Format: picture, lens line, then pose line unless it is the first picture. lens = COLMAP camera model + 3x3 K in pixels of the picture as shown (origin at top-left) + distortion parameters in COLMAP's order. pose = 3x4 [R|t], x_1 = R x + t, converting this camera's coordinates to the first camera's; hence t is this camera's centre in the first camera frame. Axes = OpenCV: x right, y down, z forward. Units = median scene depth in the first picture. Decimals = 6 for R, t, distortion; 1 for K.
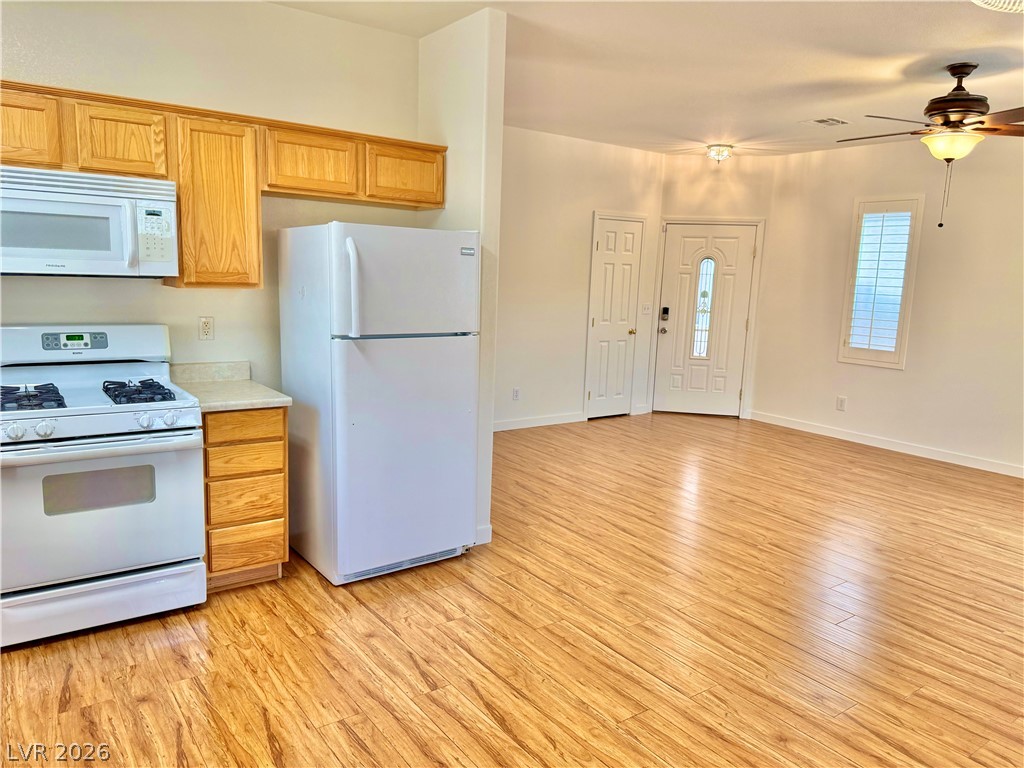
lens RADIAL K [[724.0, 0, 507.5], [0, 724.0, 392.1], [0, 0, 1]] dist [0.087191, -0.129181]
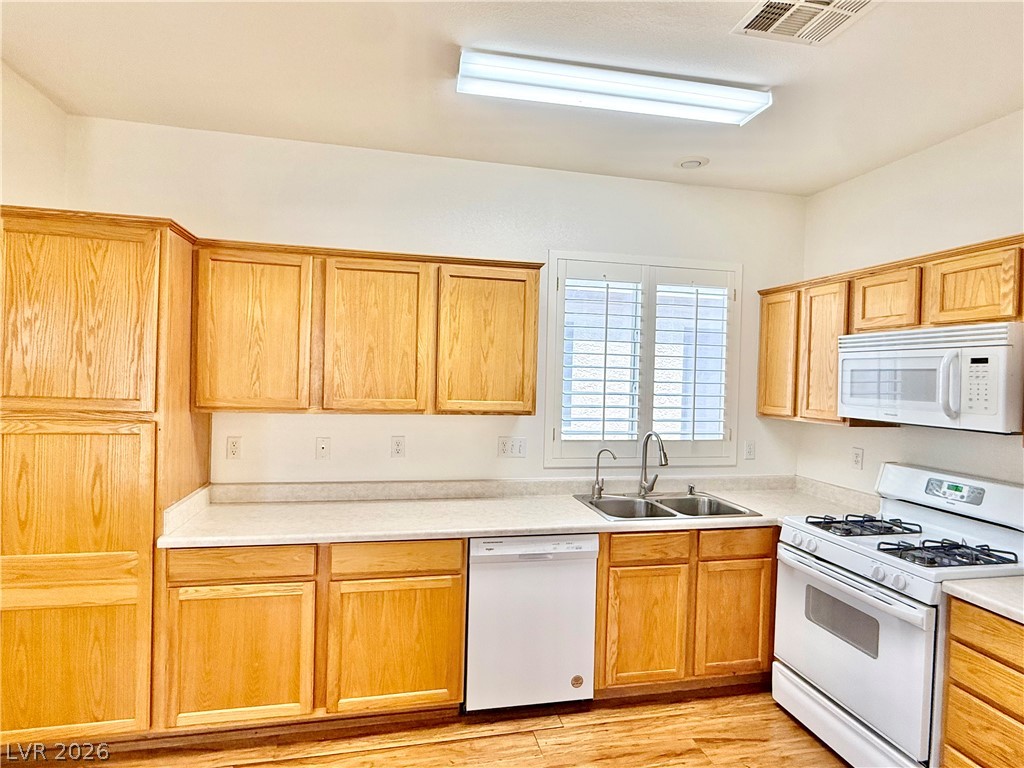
lens RADIAL K [[555.1, 0, 512.0], [0, 555.1, 384.0], [0, 0, 1]] dist [0.002709, 0.001393]
pose [[-0.391355, -0.032353, -0.919671, 0.351237], [-0.193514, 0.979929, 0.047875, -0.133794], [0.899663, 0.196706, -0.389761, 0.732735]]
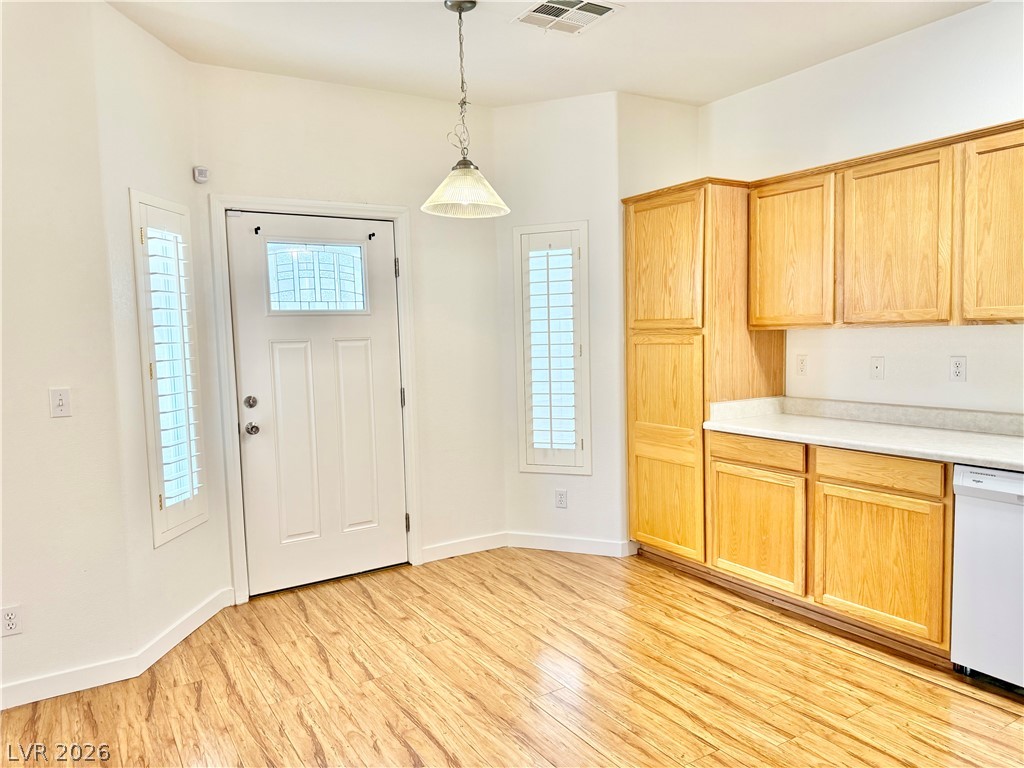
lens RADIAL K [[724.0, 0, 507.5], [0, 724.0, 392.1], [0, 0, 1]] dist [0.087191, -0.129181]
pose [[-0.997669, -0.017042, 0.066076, 0.133239], [-0.000178, 0.968961, 0.247212, -0.174264], [-0.068238, 0.246624, -0.966706, 1.277095]]
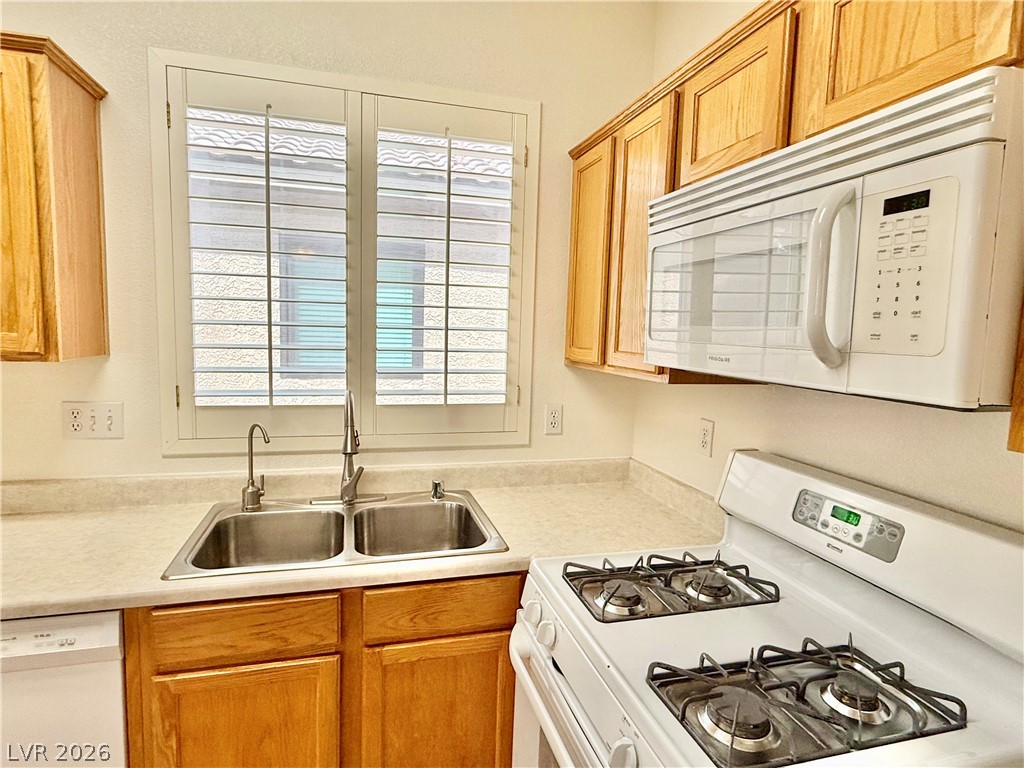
lens RADIAL K [[557.6, 0, 502.7], [0, 557.6, 383.7], [0, 0, 1]] dist [0.000979, 0.000315]
pose [[-0.346951, 0.048657, -0.936620, -0.186698], [-0.198150, 0.972308, 0.123911, -0.158173], [0.916712, 0.228582, -0.327702, 0.906441]]
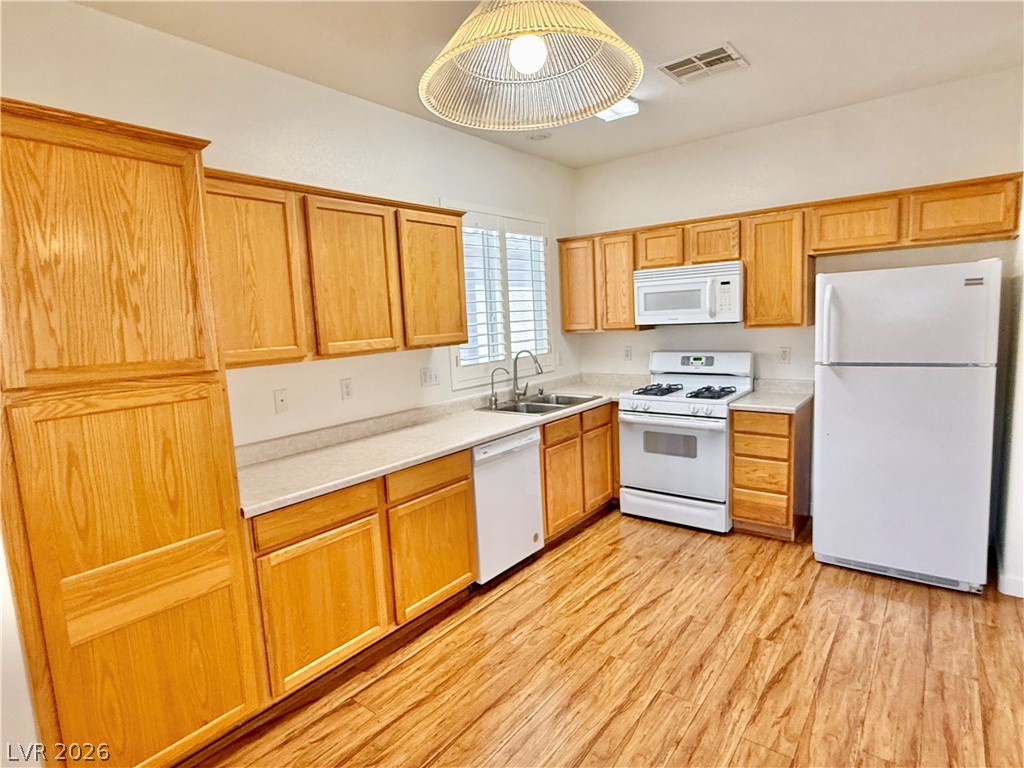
lens RADIAL K [[555.1, 0, 512.0], [0, 555.1, 384.0], [0, 0, 1]] dist [0.002709, 0.001393]
pose [[0.281972, 0.068580, -0.956968, 0.550306], [-0.101750, 0.993954, 0.041250, -0.025313], [0.954012, 0.085740, 0.287245, 0.213574]]
